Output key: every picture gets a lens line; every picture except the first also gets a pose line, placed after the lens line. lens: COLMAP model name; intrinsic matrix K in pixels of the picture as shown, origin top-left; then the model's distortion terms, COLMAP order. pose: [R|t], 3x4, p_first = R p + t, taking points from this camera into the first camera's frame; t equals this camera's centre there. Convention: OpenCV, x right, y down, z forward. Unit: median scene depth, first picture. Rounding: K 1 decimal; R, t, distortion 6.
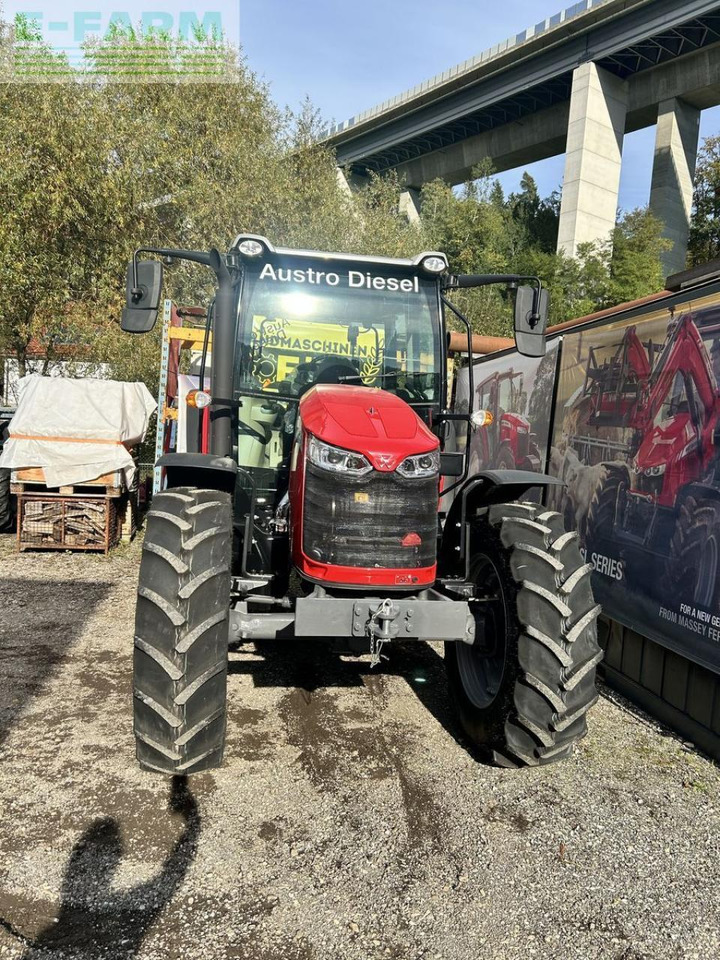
lens RADIAL K [[708.1, 0, 360.0], [0, 708.1, 480.0], [0, 0, 1]] dist [0.101174, -0.097512]
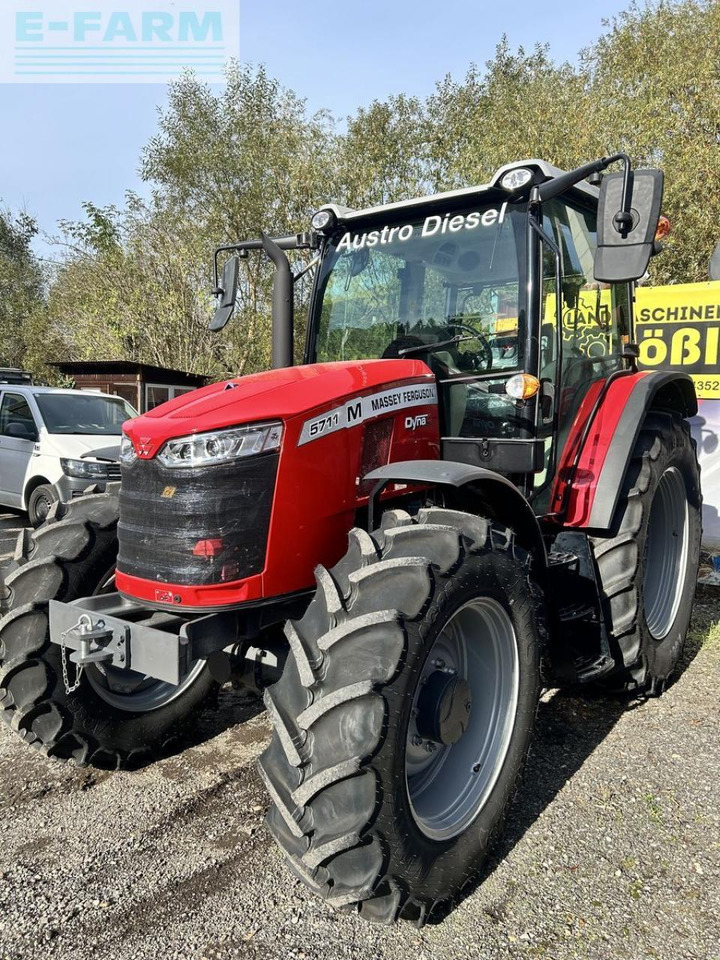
lens RADIAL K [[708.1, 0, 360.0], [0, 708.1, 480.0], [0, 0, 1]] dist [0.101174, -0.097512]
pose [[0.706993, 0.014374, -0.707074, 0.509555], [-0.022181, 0.999752, -0.001855, 0.004738], [0.706872, 0.016995, 0.707137, 0.386889]]
